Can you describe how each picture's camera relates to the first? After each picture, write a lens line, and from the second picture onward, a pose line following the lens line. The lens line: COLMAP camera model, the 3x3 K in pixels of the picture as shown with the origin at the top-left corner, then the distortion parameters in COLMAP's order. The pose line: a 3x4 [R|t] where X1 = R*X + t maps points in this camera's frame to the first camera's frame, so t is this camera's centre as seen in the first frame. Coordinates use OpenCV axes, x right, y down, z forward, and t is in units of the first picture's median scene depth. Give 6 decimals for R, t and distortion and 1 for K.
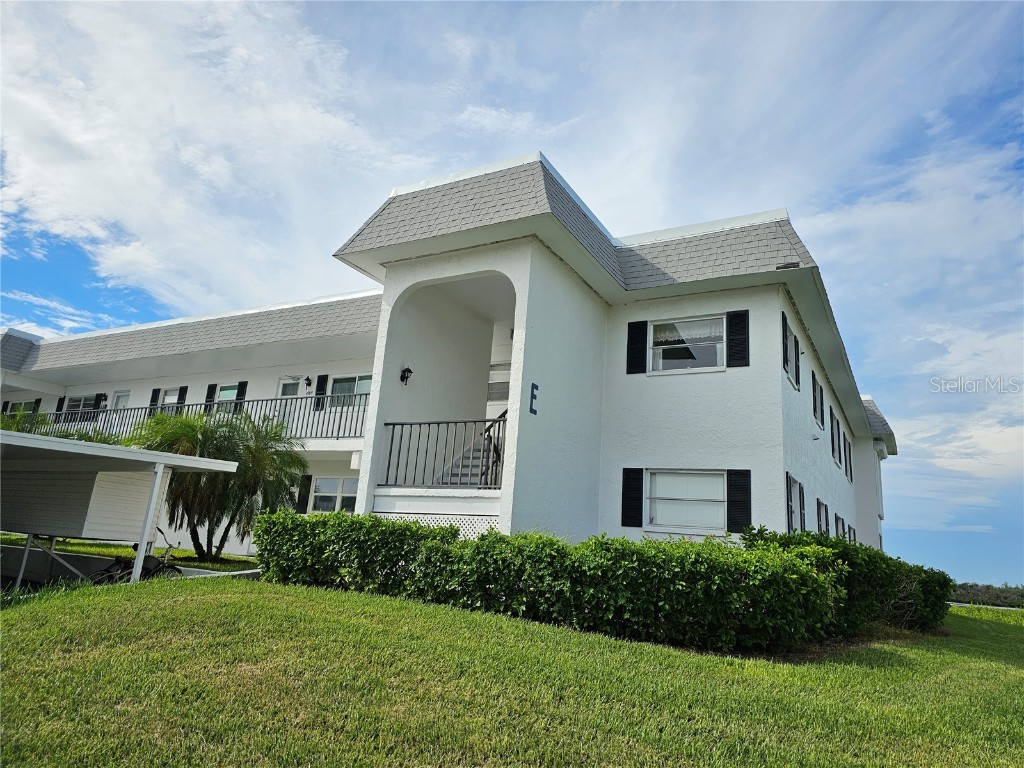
lens RADIAL K [[686.9, 0, 514.2], [0, 686.9, 374.7], [0, 0, 1]] dist [0.089562, -0.072529]
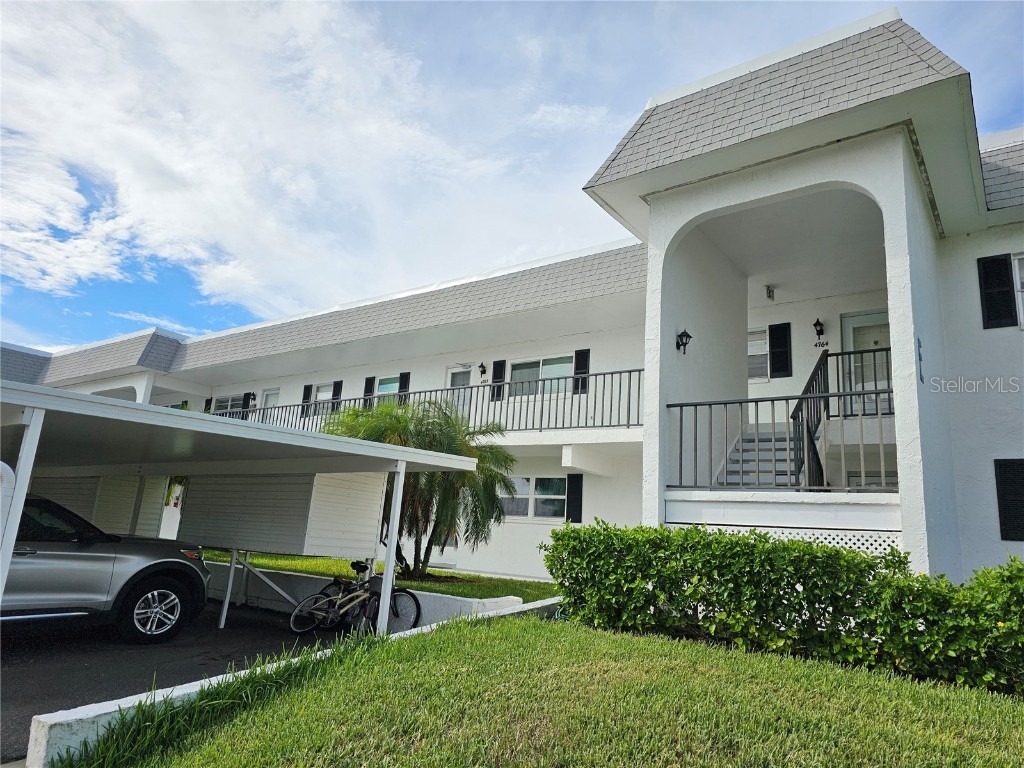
lens RADIAL K [[677.1, 0, 512.0], [0, 677.1, 384.0], [0, 0, 1]] dist [0.125043, -0.152241]
pose [[0.992703, -0.031687, -0.116349, -0.133311], [0.033304, 0.999373, 0.011981, 0.016950], [0.115896, -0.015768, 0.993136, 0.120531]]
